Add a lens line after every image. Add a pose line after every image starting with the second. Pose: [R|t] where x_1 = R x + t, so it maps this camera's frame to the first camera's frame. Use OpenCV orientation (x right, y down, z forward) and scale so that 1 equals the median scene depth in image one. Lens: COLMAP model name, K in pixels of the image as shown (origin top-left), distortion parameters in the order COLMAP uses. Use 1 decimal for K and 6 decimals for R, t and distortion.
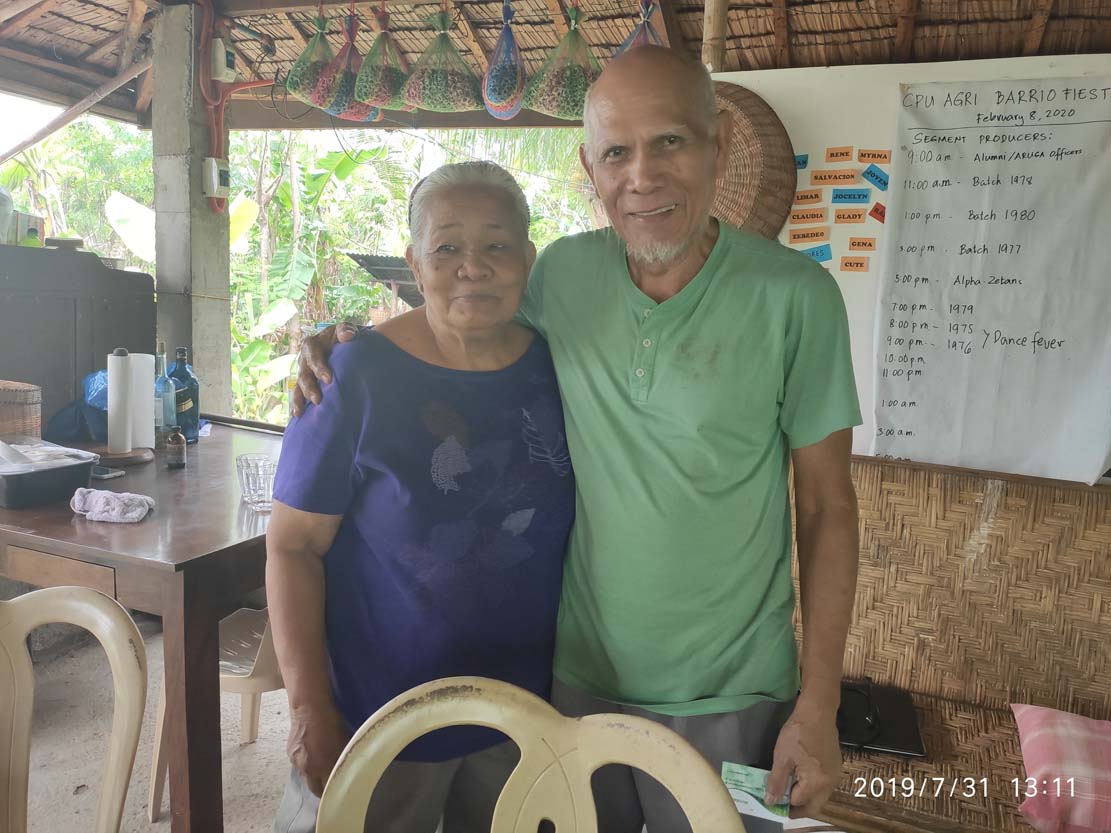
lens RADIAL K [[809.8, 0, 559.9], [0, 809.8, 412.9], [0, 0, 1]] dist [0.064686, -0.079368]
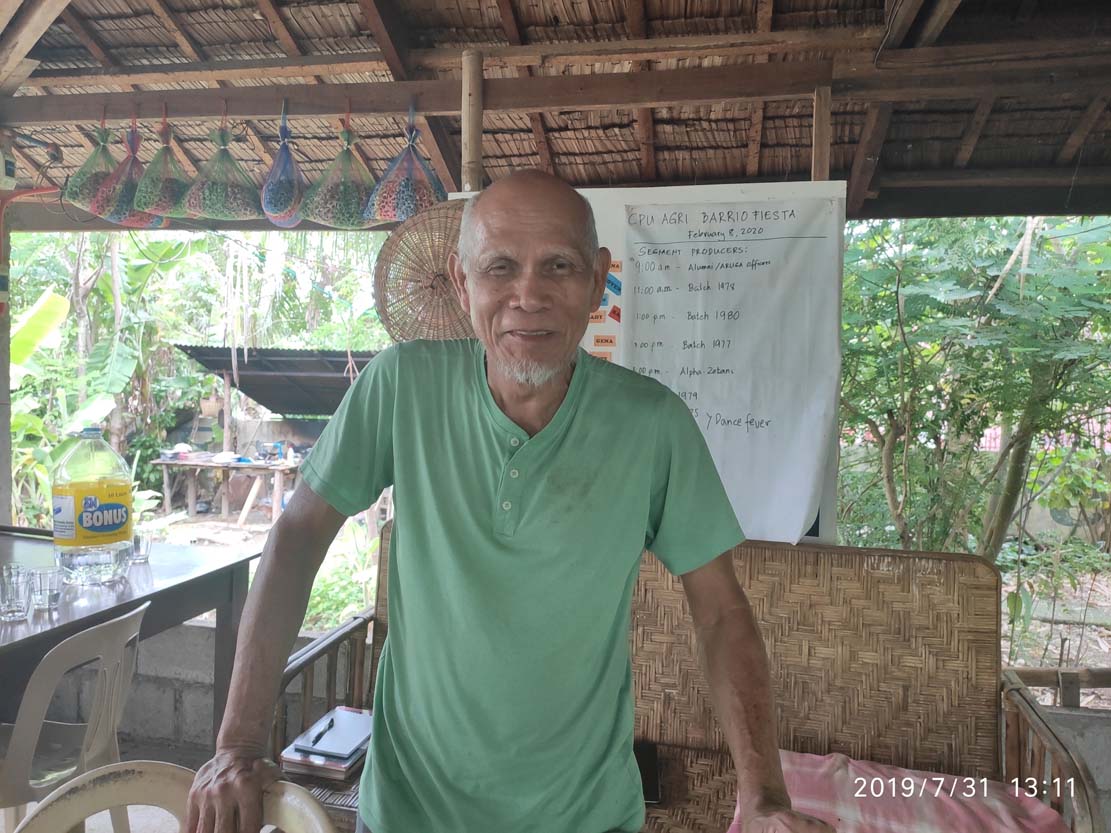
lens RADIAL K [[809.8, 0, 549.5], [0, 809.8, 416.3], [0, 0, 1]] dist [0.064686, -0.079368]
pose [[0.987081, -0.034250, 0.156519, 0.095387], [0.048822, 0.994724, -0.090227, -0.003706], [-0.152603, 0.096703, 0.983545, -0.071957]]
